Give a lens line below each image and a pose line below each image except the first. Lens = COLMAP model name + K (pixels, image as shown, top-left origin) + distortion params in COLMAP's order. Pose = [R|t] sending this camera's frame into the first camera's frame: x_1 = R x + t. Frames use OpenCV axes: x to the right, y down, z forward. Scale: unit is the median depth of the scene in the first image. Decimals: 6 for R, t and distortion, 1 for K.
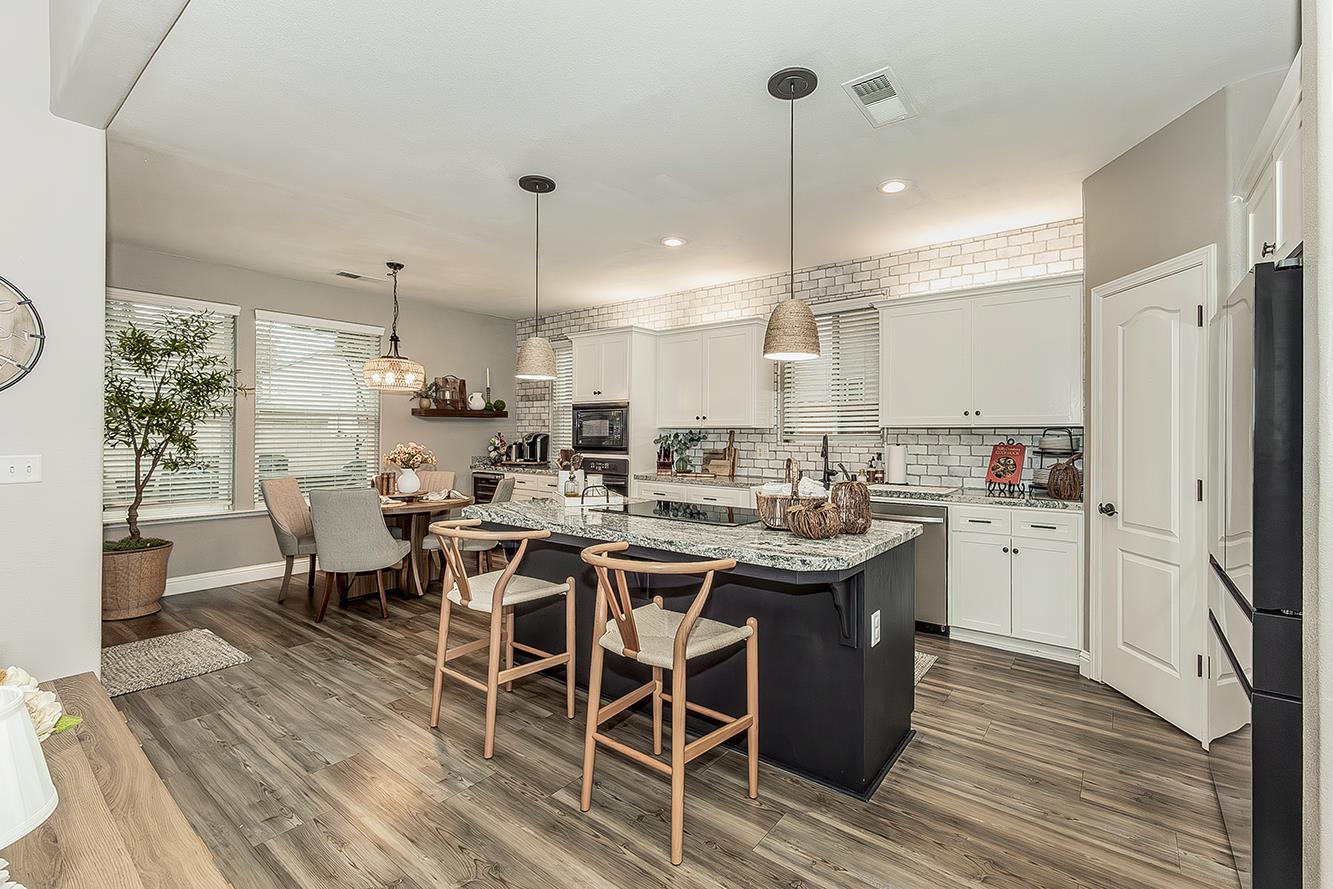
lens RADIAL K [[560.8, 0, 696.7], [0, 560.8, 434.8], [0, 0, 1]] dist [0.004762, -0.001365]
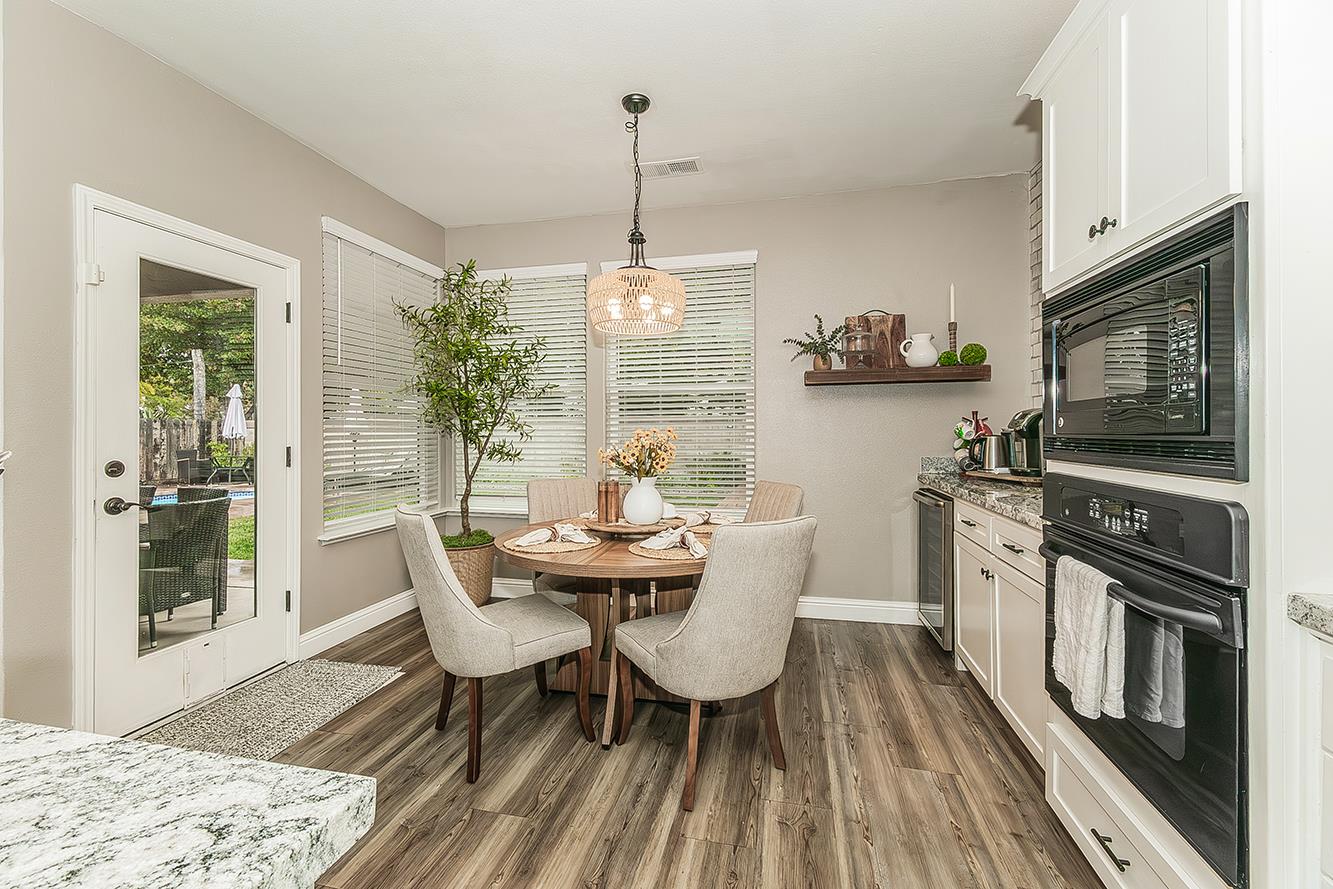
lens RADIAL K [[560.8, 0, 670.7], [0, 560.8, 425.4], [0, 0, 1]] dist [0.004762, -0.001365]
pose [[0.418779, -0.013269, -0.907991, -0.034678], [0.004195, 0.999911, -0.012677, 0.022180], [0.908079, 0.001500, 0.418797, 0.911444]]
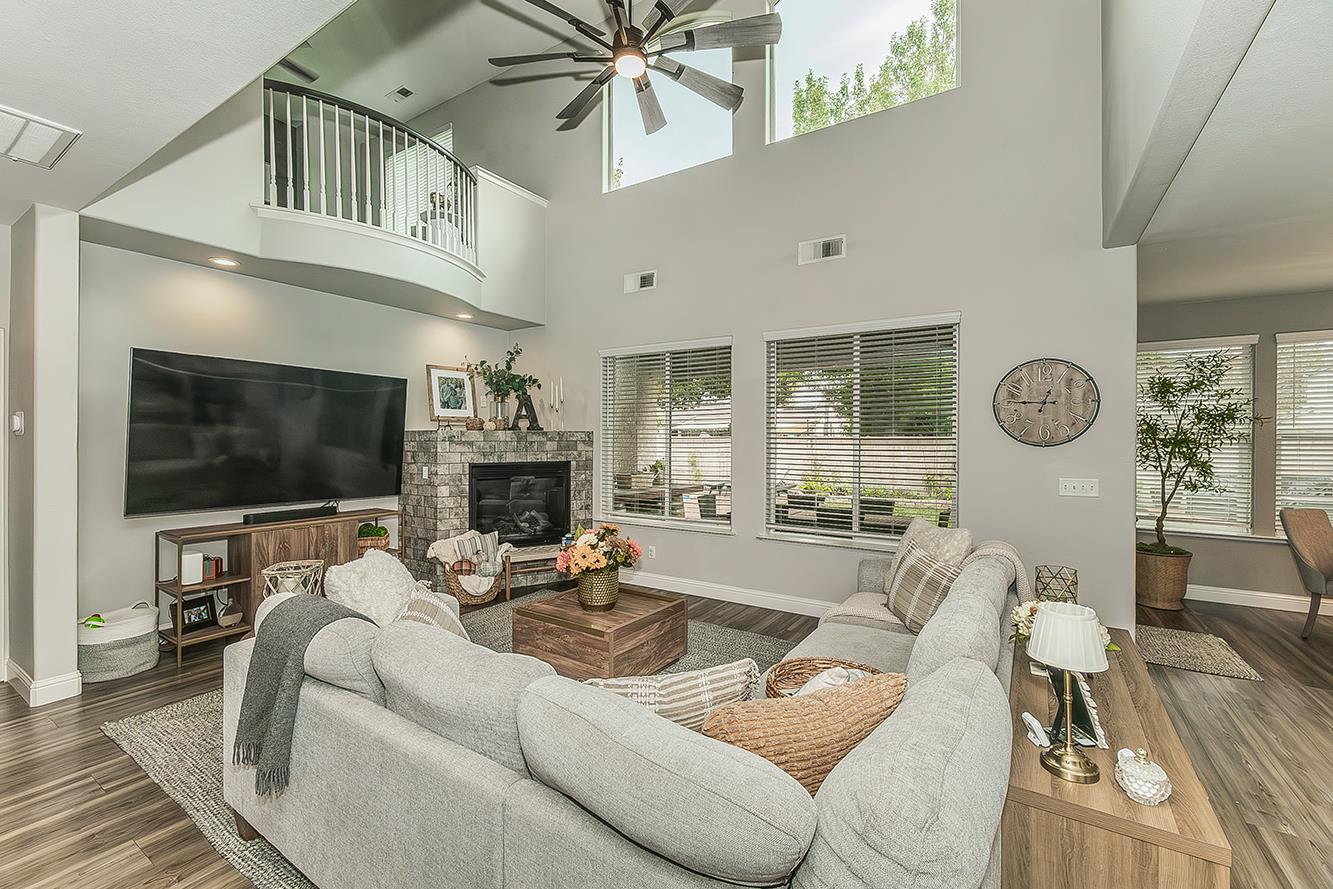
lens RADIAL K [[560.8, 0, 665.3], [0, 560.8, 438.7], [0, 0, 1]] dist [0.004762, -0.001365]
pose [[0.054567, -0.004686, -0.998499, 0.166426], [0.000204, 0.999989, -0.004682, -0.040571], [0.998510, 0.000052, 0.054568, -0.145822]]
